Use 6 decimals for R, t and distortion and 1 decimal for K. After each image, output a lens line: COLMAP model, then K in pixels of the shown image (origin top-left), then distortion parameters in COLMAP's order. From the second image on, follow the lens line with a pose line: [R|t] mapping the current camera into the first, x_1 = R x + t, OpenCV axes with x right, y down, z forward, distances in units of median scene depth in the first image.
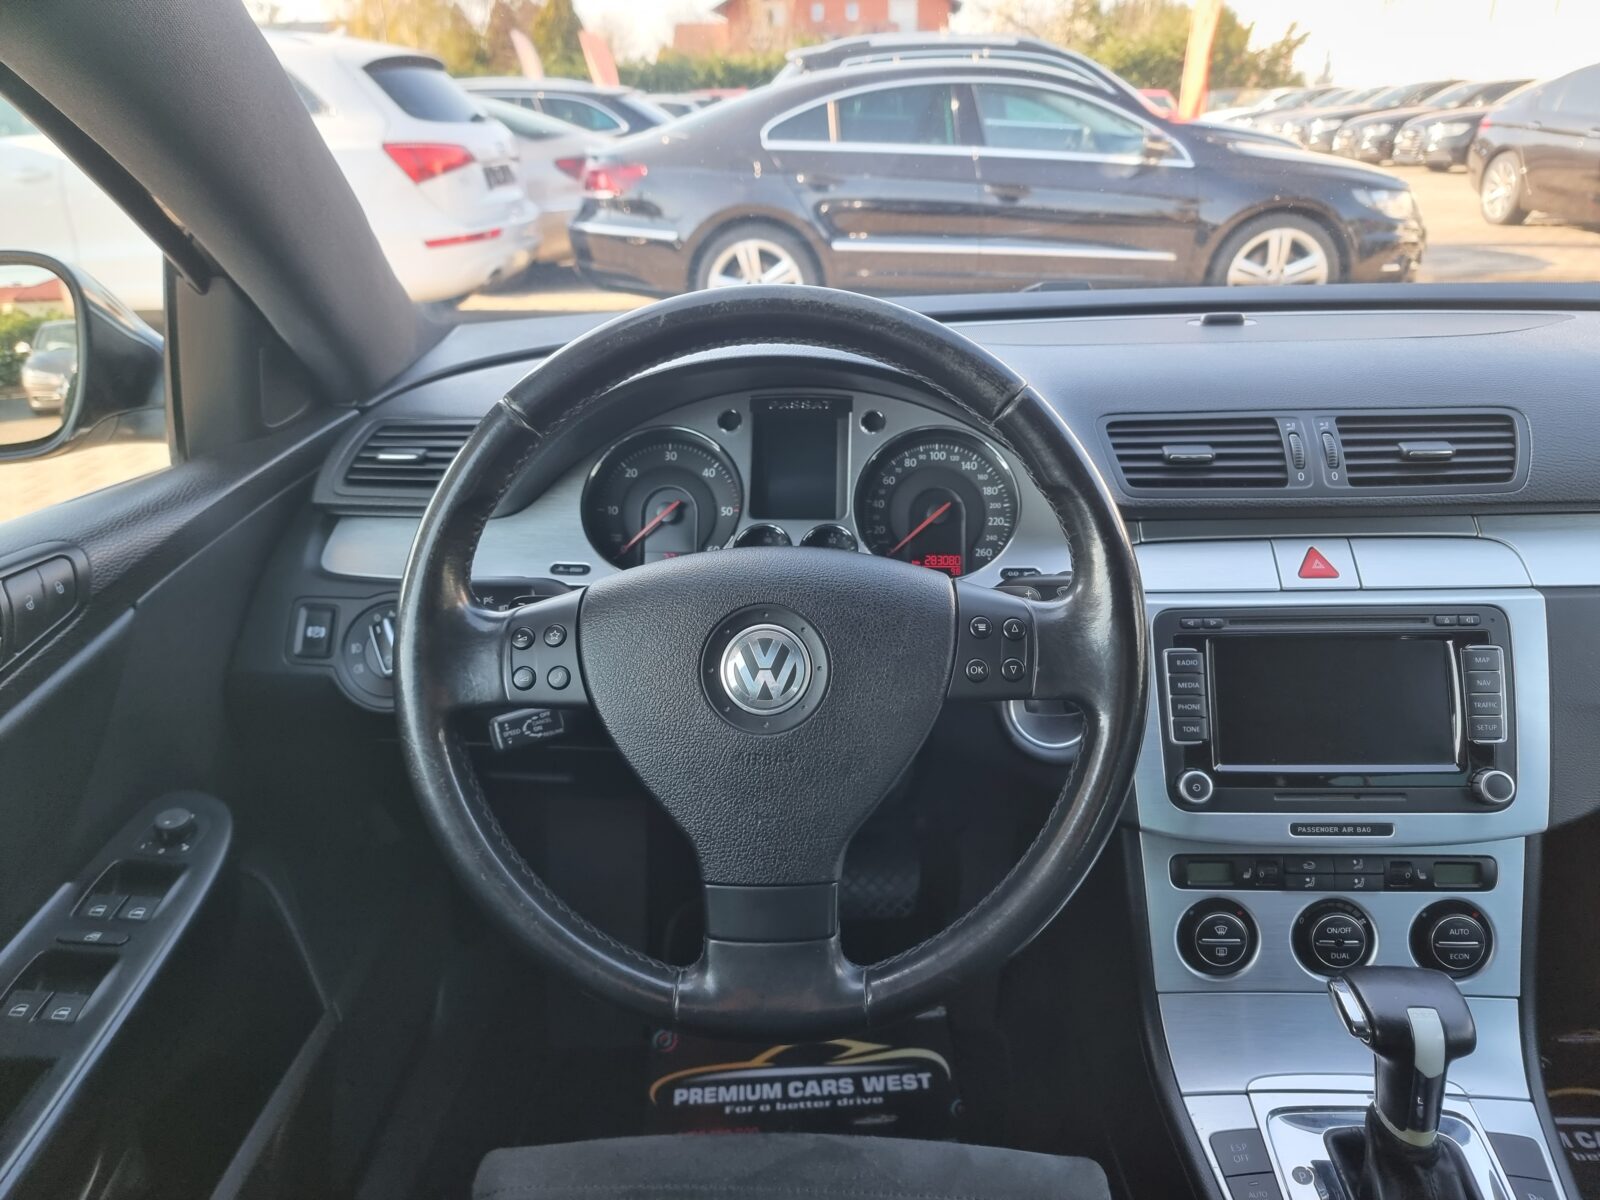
lens RADIAL K [[1118.3, 0, 817.2], [0, 1118.3, 604.3], [0, 0, 1]] dist [0.066772, -0.054236]
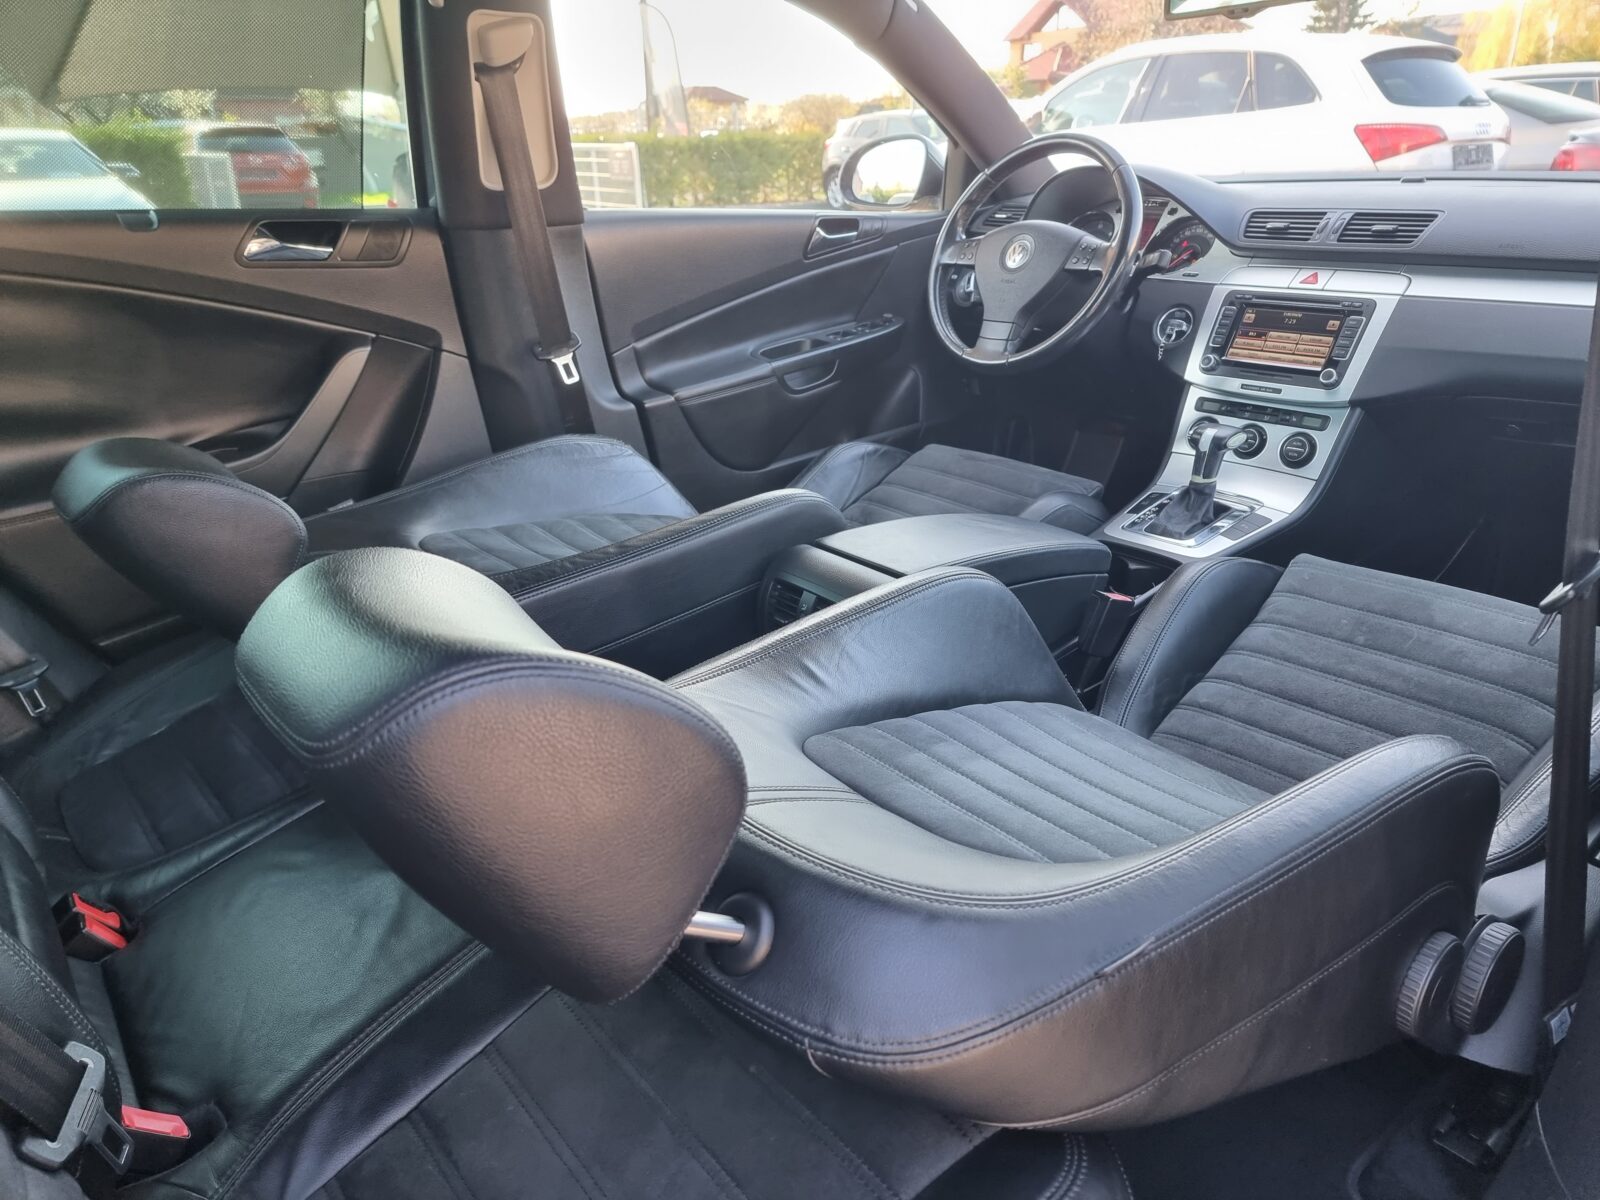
lens RADIAL K [[1118.3, 0, 801.8], [0, 1118.3, 607.5], [0, 0, 1]] dist [0.066772, -0.054236]
pose [[0.652360, 0.286523, -0.701663, 1.527826], [-0.284318, 0.950694, 0.123874, 0.576584], [0.702559, 0.118685, 0.701658, -1.138271]]
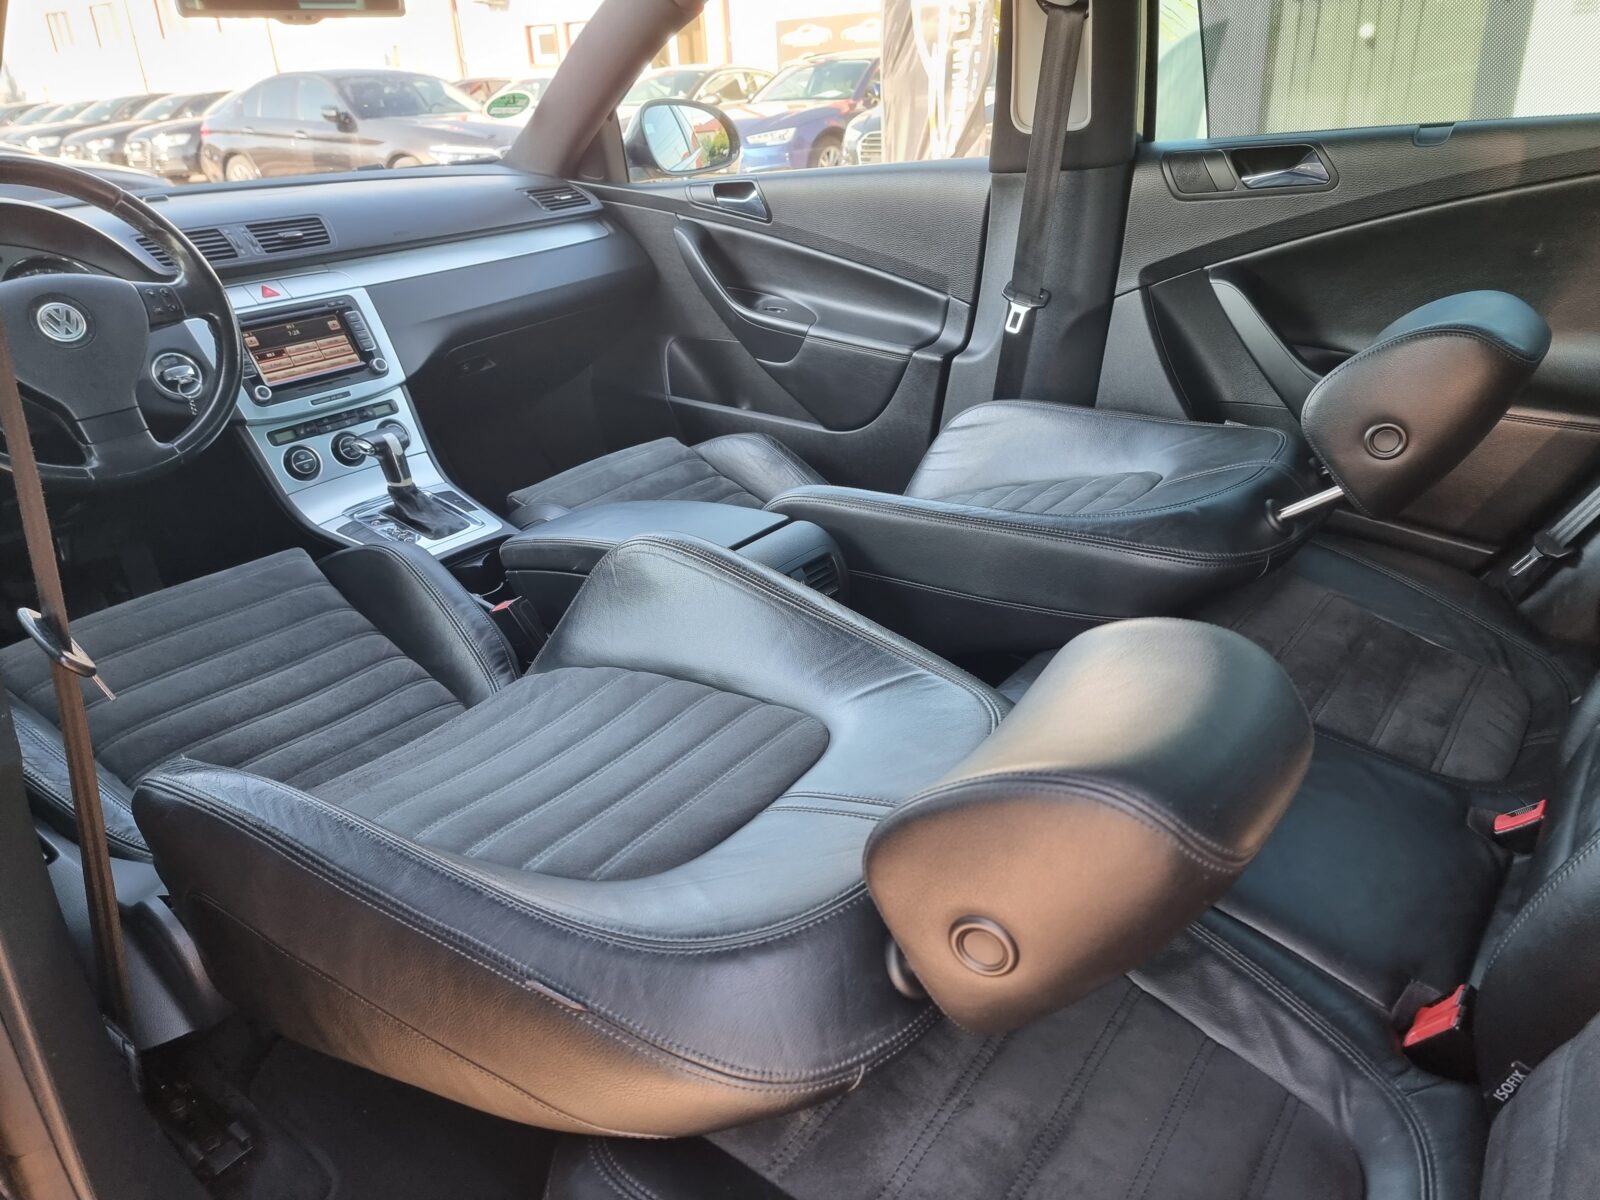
lens RADIAL K [[1118.3, 0, 800.2], [0, 1118.3, 607.6], [0, 0, 1]] dist [0.066772, -0.054236]
pose [[0.580669, -0.351707, 0.734252, -0.775704], [0.358856, 0.920105, 0.156936, 0.548997], [-0.730785, 0.172363, 0.660488, -1.072317]]
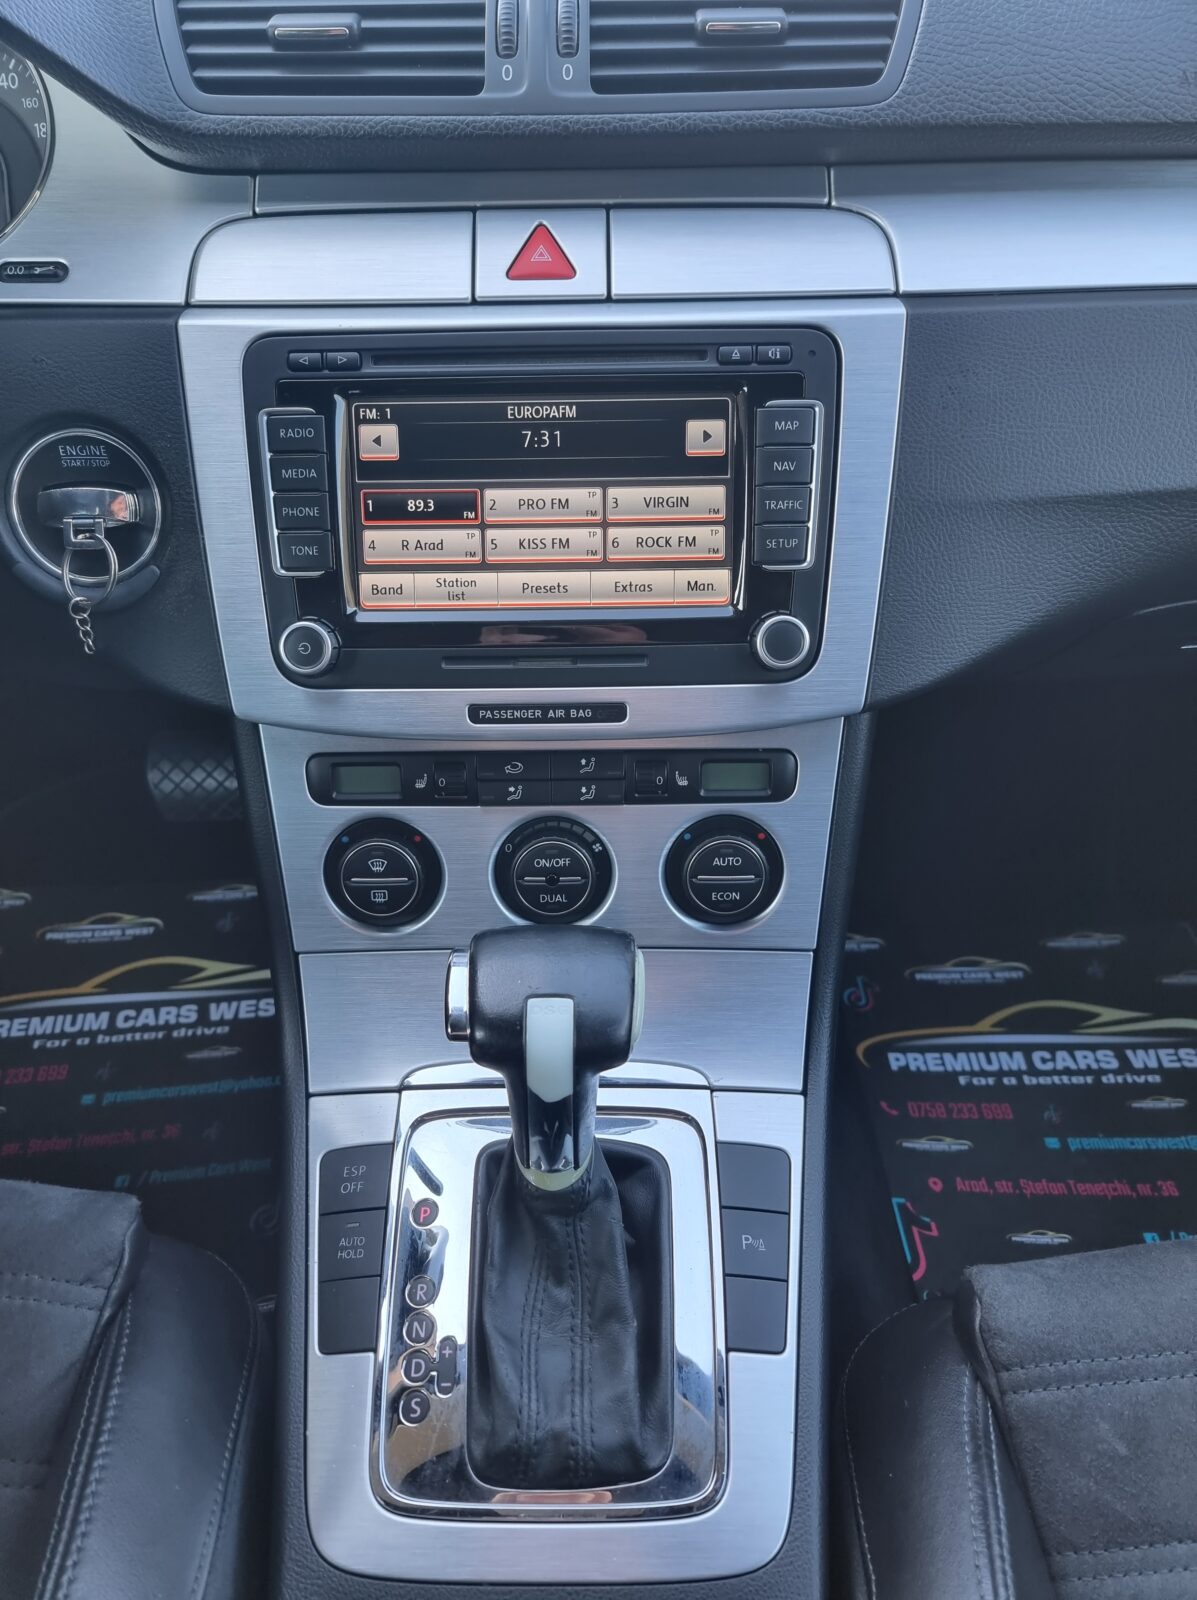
lens RADIAL K [[1118.3, 0, 586.2], [0, 1118.3, 804.2], [0, 0, 1]] dist [0.066772, -0.054236]
pose [[0.999608, -0.009929, 0.026162, 0.454469], [0.001982, 0.957708, 0.287735, 0.066746], [-0.027912, -0.287570, 0.957353, 0.380273]]
